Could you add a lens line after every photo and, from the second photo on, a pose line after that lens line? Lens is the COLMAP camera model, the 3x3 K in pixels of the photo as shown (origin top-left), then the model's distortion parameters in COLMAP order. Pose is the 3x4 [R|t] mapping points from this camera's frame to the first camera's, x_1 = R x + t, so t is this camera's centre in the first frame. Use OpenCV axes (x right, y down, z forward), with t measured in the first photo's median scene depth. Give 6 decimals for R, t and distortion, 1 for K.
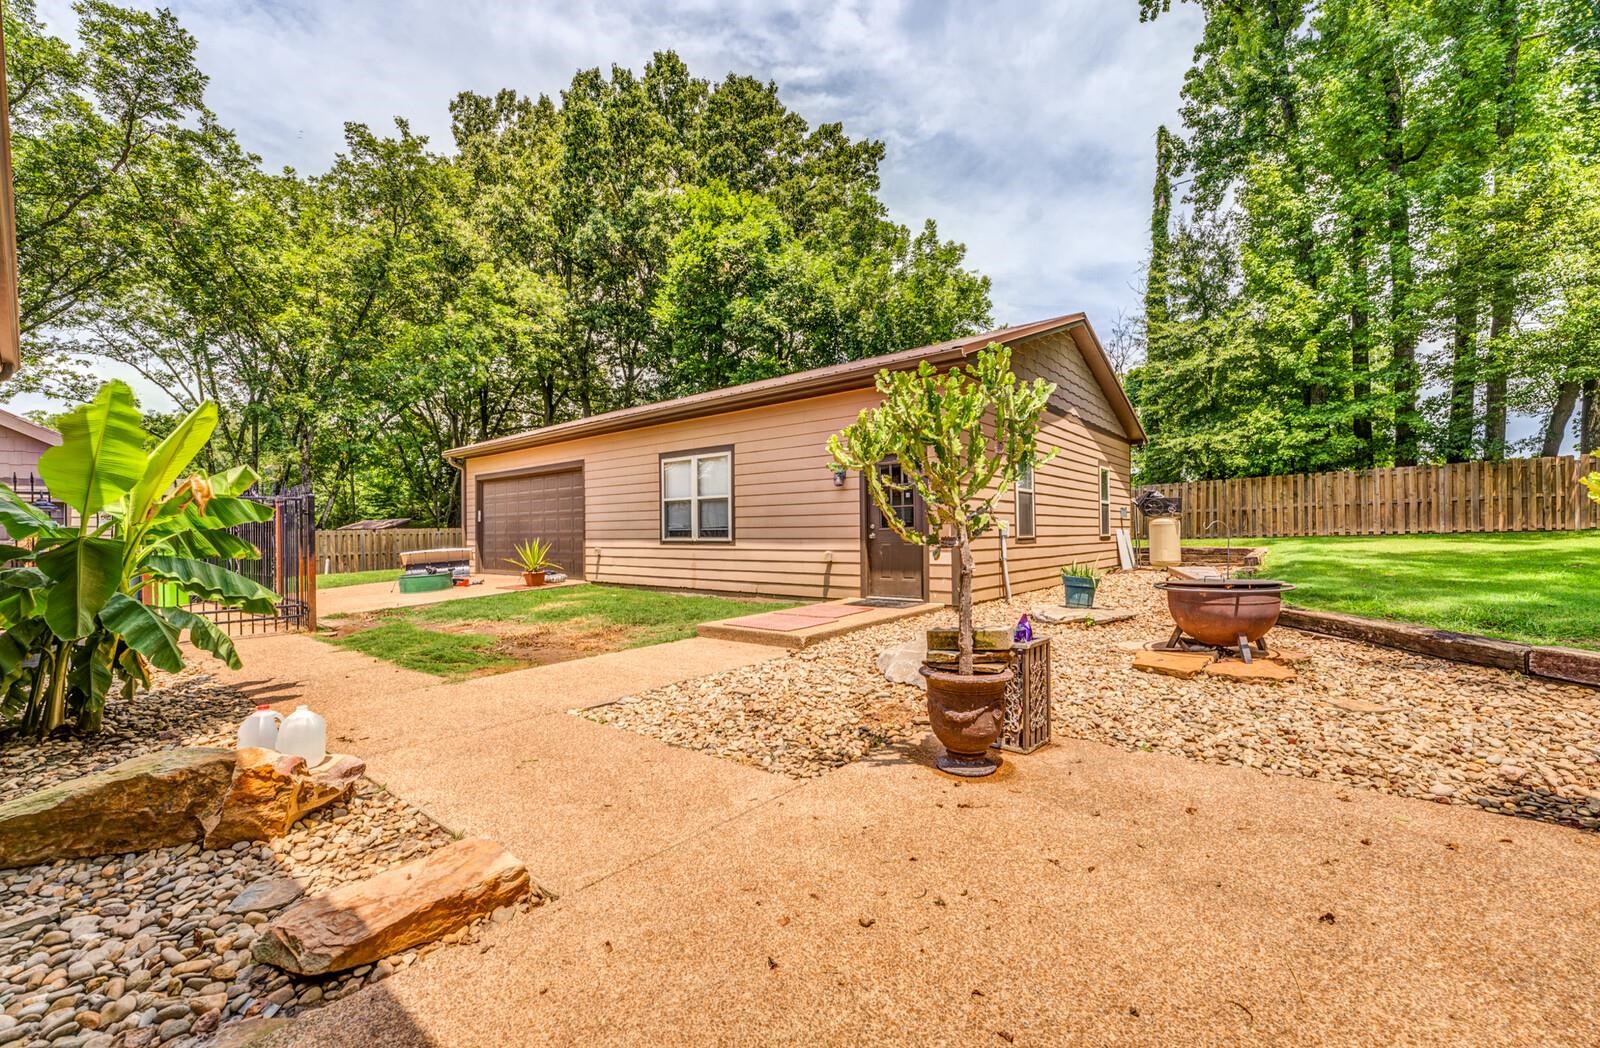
lens RADIAL K [[643.8, 0, 812.2], [0, 643.8, 525.4], [0, 0, 1]] dist [-0.000335, -0.000011]
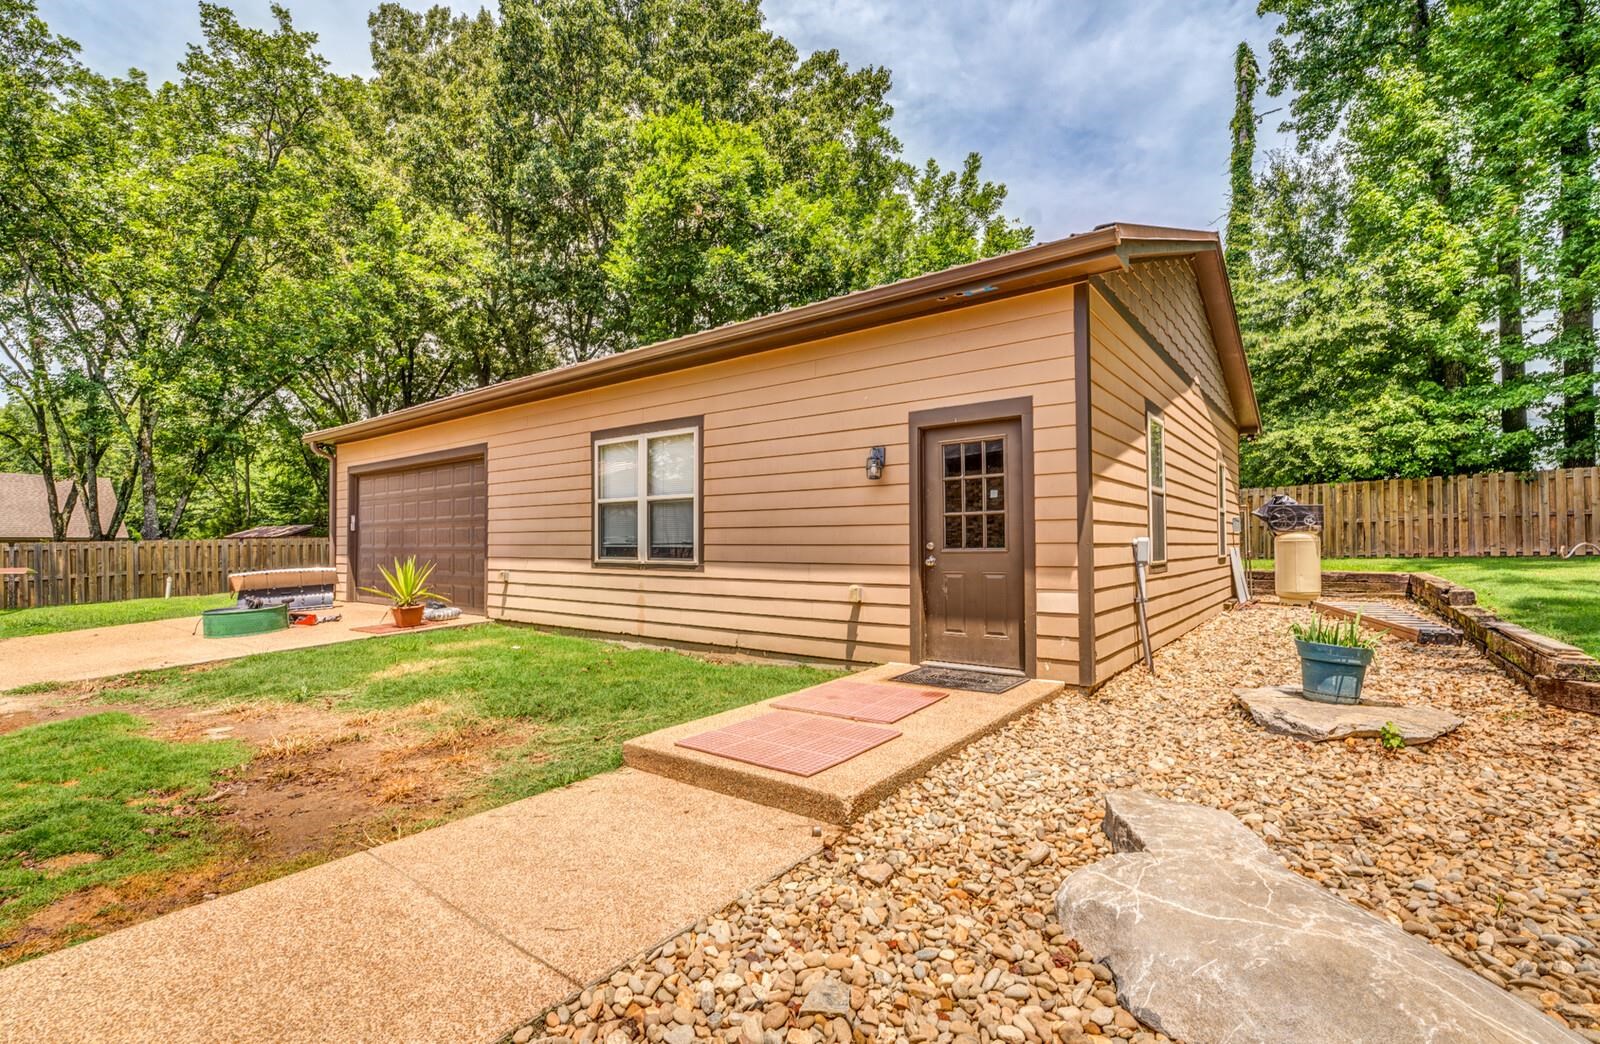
lens RADIAL K [[706.0, 0, 800.0], [0, 706.0, 522.0], [0, 0, 1]] dist [-0.000347, -0.000071]
pose [[0.999913, 0.007555, 0.010812, -0.017159], [-0.007350, 0.999794, -0.018912, -0.003358], [-0.010953, 0.018831, 0.999763, 0.160573]]
